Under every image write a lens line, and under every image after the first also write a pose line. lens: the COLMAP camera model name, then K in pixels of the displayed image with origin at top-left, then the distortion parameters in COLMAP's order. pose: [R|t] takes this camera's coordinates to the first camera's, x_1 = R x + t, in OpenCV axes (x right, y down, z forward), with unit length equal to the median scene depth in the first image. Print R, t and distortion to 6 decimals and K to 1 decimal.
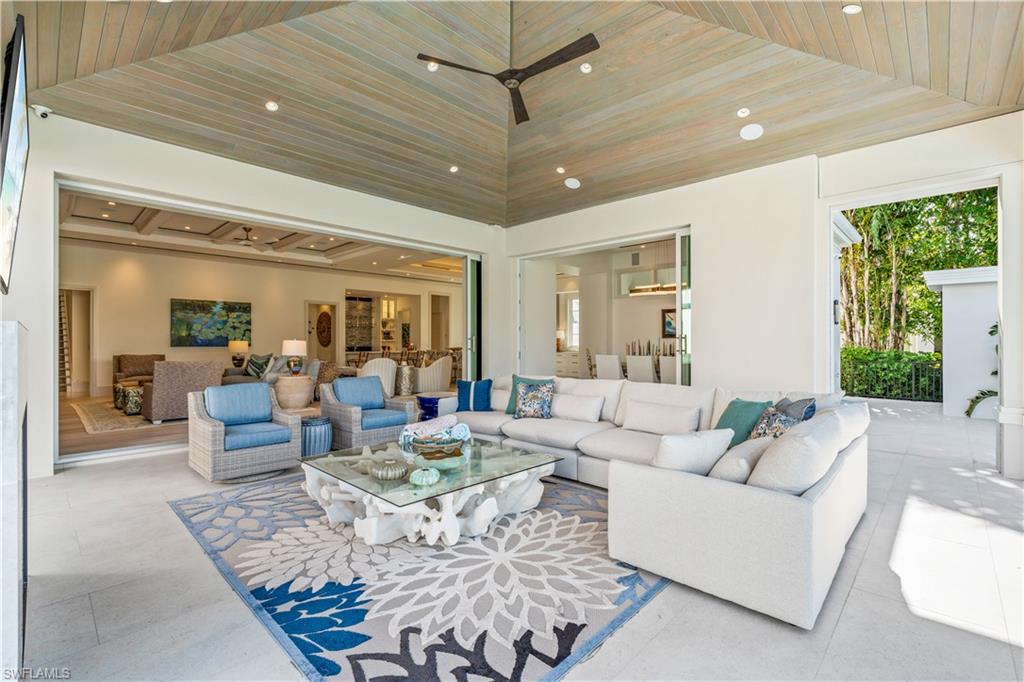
lens RADIAL K [[454.7, 0, 512.3], [0, 454.7, 341.3], [0, 0, 1]] dist [-0.004180, -0.000247]
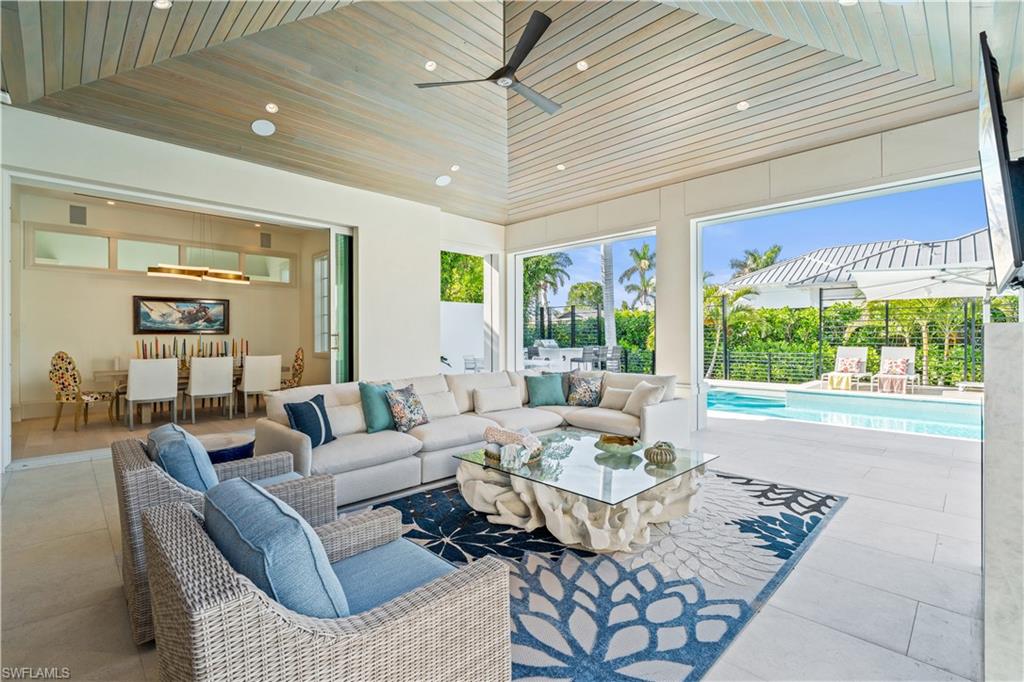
lens RADIAL K [[454.7, 0, 509.1], [0, 454.7, 338.6], [0, 0, 1]] dist [-0.004180, -0.000247]
pose [[0.039288, -0.005375, 0.999213, -1.779354], [0.002379, 0.999983, 0.005286, -0.013105], [-0.999225, 0.002169, 0.039300, 1.687706]]
